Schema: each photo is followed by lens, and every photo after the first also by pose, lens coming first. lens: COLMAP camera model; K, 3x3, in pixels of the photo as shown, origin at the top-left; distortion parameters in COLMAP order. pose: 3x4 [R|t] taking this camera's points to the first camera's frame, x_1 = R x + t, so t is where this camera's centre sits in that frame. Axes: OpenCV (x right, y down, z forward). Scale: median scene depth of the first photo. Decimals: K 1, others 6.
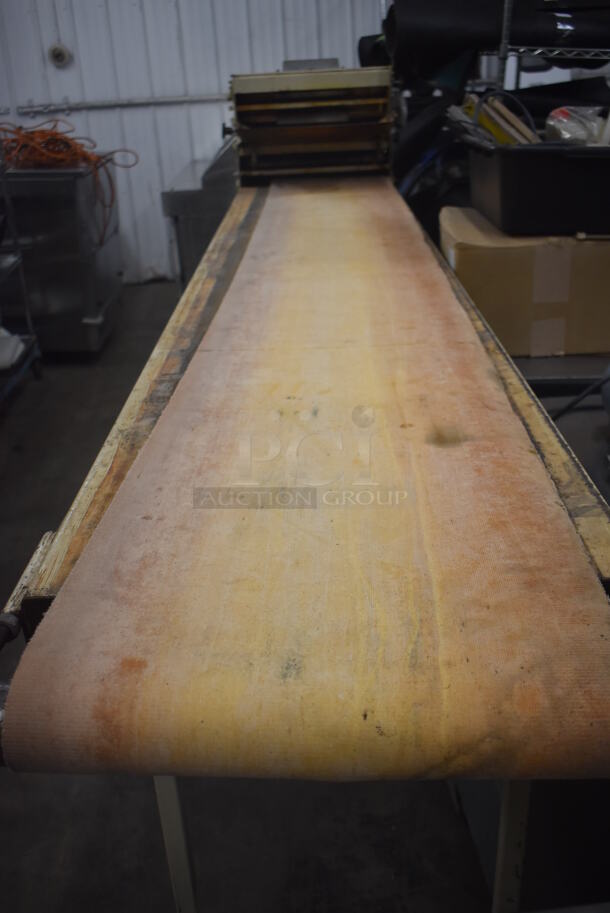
lens RADIAL K [[869.0, 0, 304.5], [0, 869.0, 455.0], [0, 0, 1]] dist [-0.078522, 0.000000]
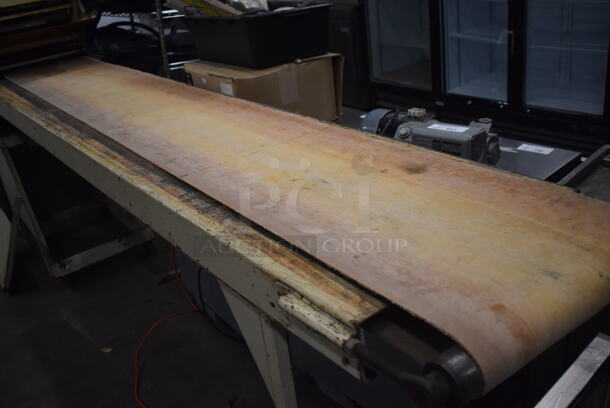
lens RADIAL K [[580.6, 0, 306.2], [0, 580.6, 204.0], [0, 0, 1]] dist [-0.078522, 0.000000]
pose [[0.790849, -0.299661, 0.533630, -0.522762], [0.320583, 0.945571, 0.055878, -0.070187], [-0.521329, 0.126882, 0.843870, 0.099027]]
